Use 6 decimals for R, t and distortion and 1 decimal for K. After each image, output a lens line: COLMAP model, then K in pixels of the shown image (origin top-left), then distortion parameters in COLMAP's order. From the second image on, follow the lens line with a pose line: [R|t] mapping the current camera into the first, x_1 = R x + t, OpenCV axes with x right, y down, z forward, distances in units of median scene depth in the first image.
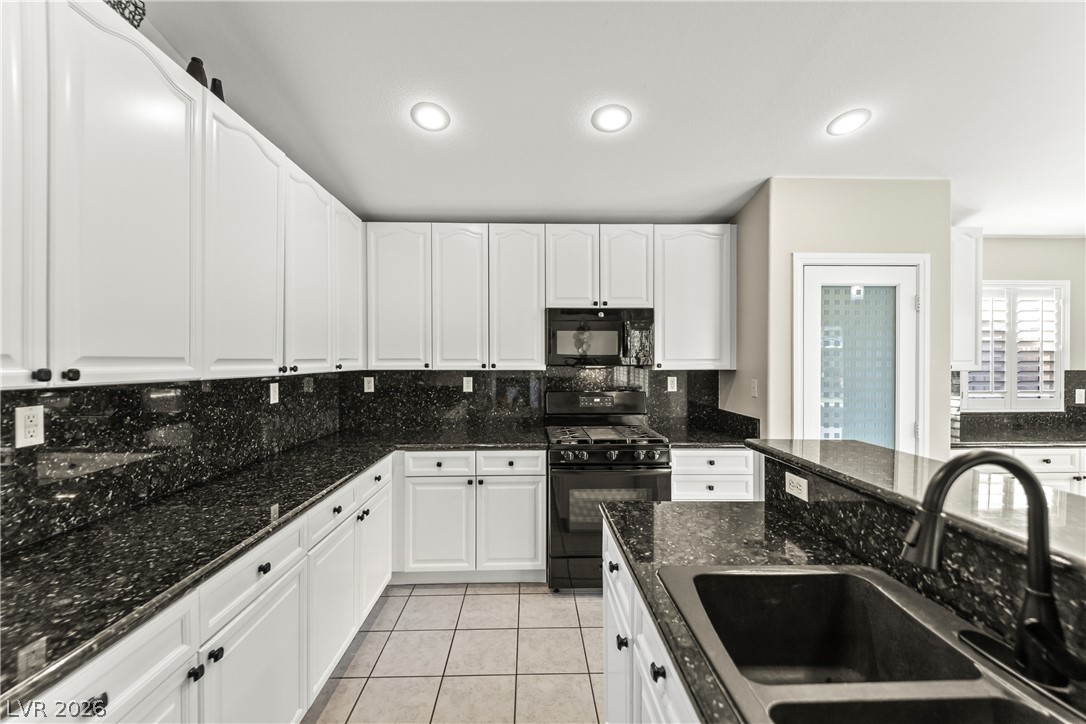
lens RADIAL K [[431.2, 0, 537.6], [0, 431.2, 361.9], [0, 0, 1]] dist [0.022646, -0.014037]
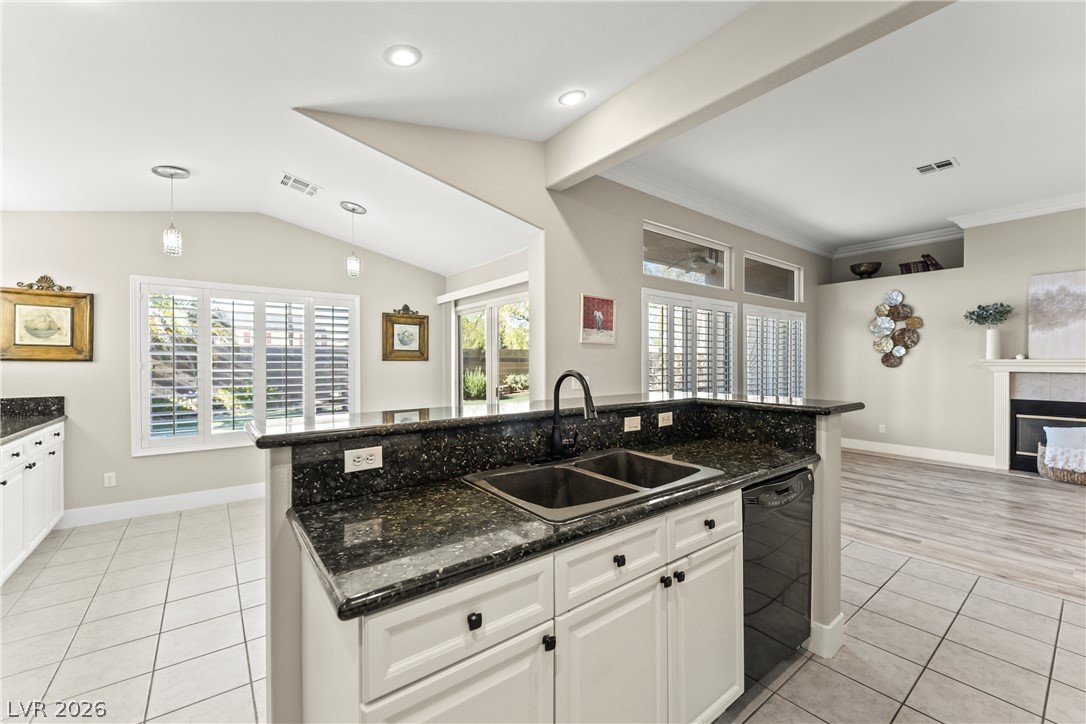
lens RADIAL K [[430.6, 0, 539.4], [0, 430.6, 364.6], [0, 0, 1]] dist [0.017889, -0.010270]
pose [[-0.585893, -0.006324, 0.810363, -0.201127], [0.005133, 0.999921, 0.011515, 0.032239], [-0.810372, 0.010906, -0.585814, 0.607664]]
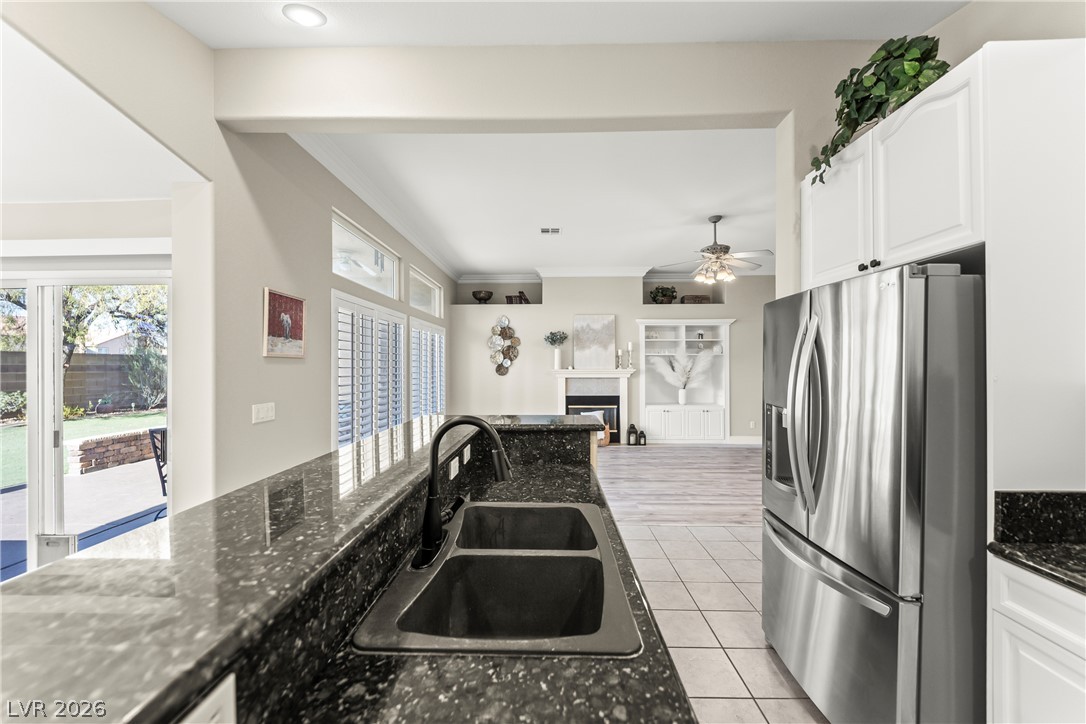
lens RADIAL K [[429.3, 0, 540.9], [0, 429.3, 363.4], [0, 0, 1]] dist [0.019309, -0.012910]
pose [[-0.999063, 0.001294, 0.043253, 0.152822], [0.001432, 0.999994, 0.003151, -0.004687], [-0.043249, 0.003210, -0.999059, 0.645613]]
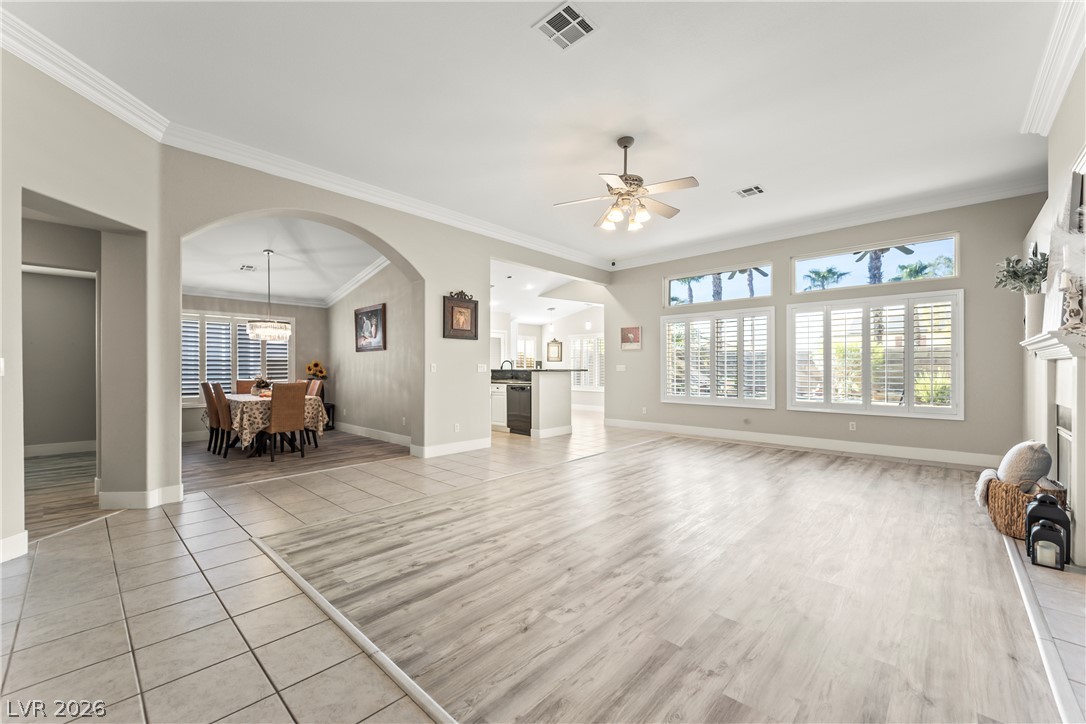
lens RADIAL K [[435.5, 0, 538.5], [0, 435.5, 364.9], [0, 0, 1]] dist [0.020717, -0.011957]
pose [[0.704058, 0.006014, 0.710117, -1.642110], [0.004059, 0.999914, -0.012492, 0.115720], [-0.710131, 0.011677, 0.703972, -1.915630]]
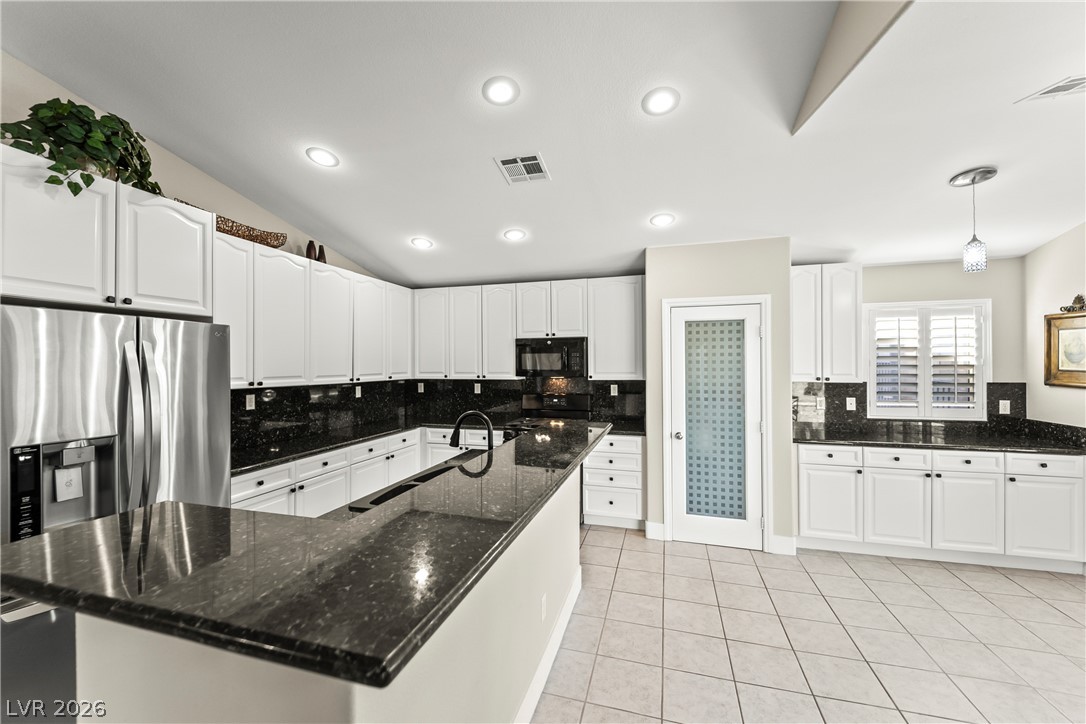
lens RADIAL K [[431.2, 0, 537.6], [0, 431.2, 361.9], [0, 0, 1]] dist [0.022646, -0.014037]
pose [[0.951275, -0.006036, -0.308284, 0.578730], [0.003466, 0.999955, -0.008884, -0.030405], [0.308323, 0.007383, 0.951253, -0.434293]]
